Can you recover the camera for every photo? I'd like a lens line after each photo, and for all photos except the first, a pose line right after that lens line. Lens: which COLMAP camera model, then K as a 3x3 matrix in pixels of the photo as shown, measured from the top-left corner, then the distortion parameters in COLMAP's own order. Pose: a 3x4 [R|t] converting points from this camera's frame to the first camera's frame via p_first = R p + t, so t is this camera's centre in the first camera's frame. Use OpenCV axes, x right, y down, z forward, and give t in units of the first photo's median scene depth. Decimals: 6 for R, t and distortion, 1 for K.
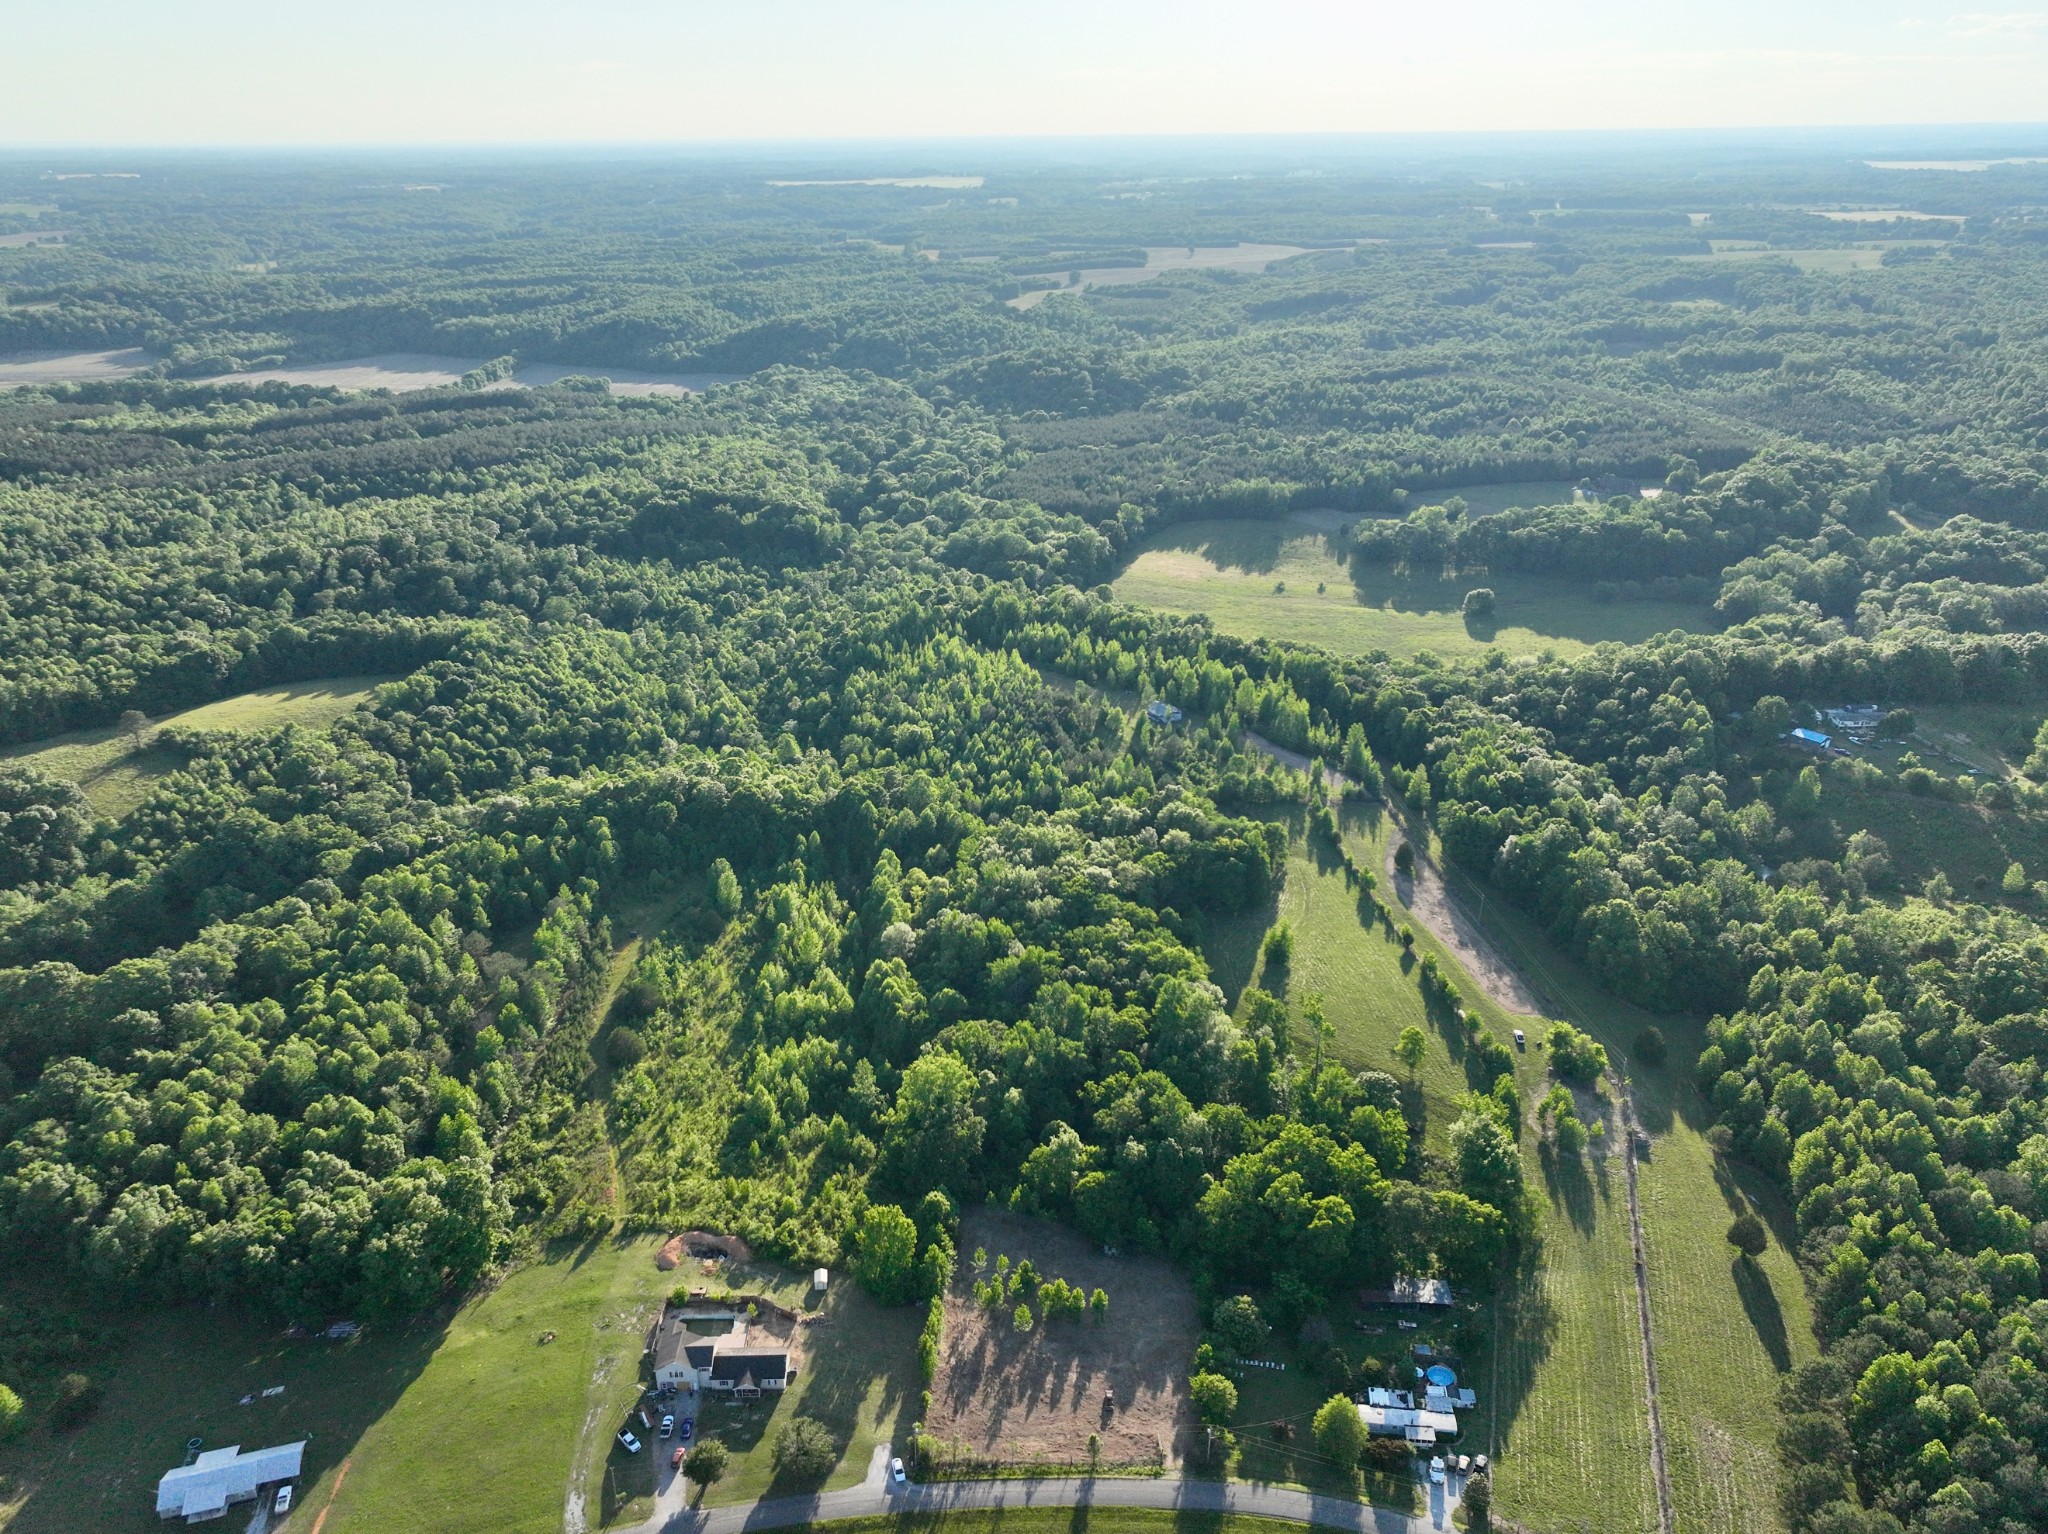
lens RADIAL K [[1454.9, 0, 1024.0], [0, 1454.9, 767.0], [0, 0, 1]] dist [0.013245, -0.001379]
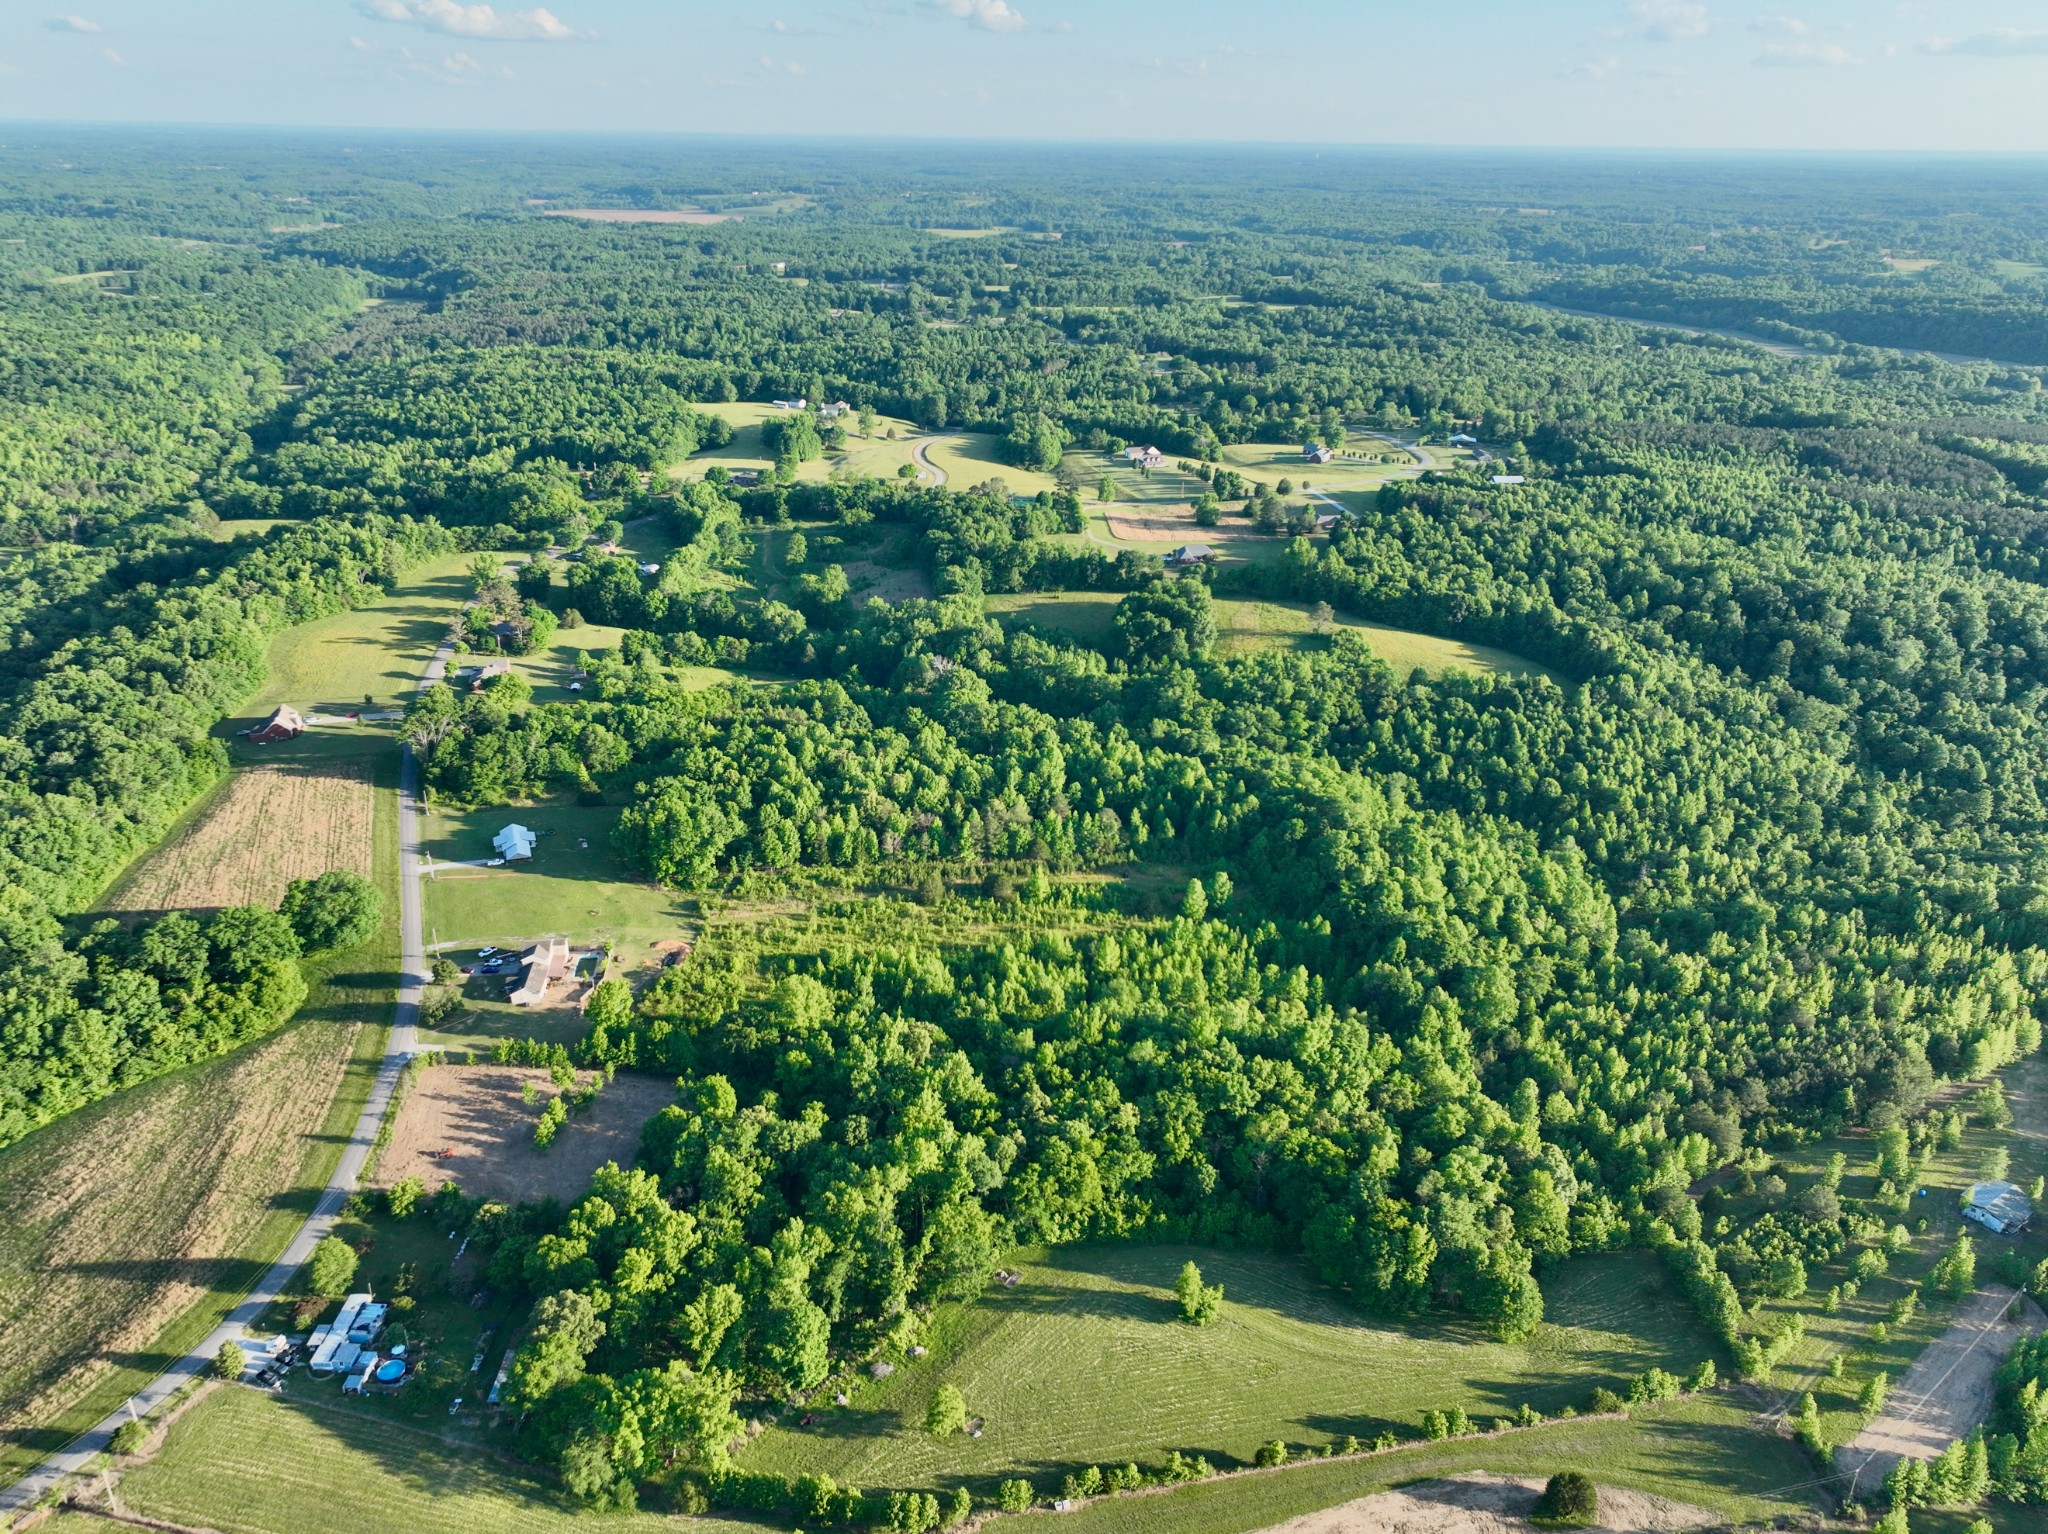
lens RADIAL K [[1454.9, 0, 1024.0], [0, 1454.9, 767.0], [0, 0, 1]] dist [0.013245, -0.001379]
pose [[0.080280, 0.413424, -0.906993, 0.766156], [-0.415291, 0.841066, 0.346615, -0.338623], [0.906139, 0.348839, 0.239212, 0.725011]]
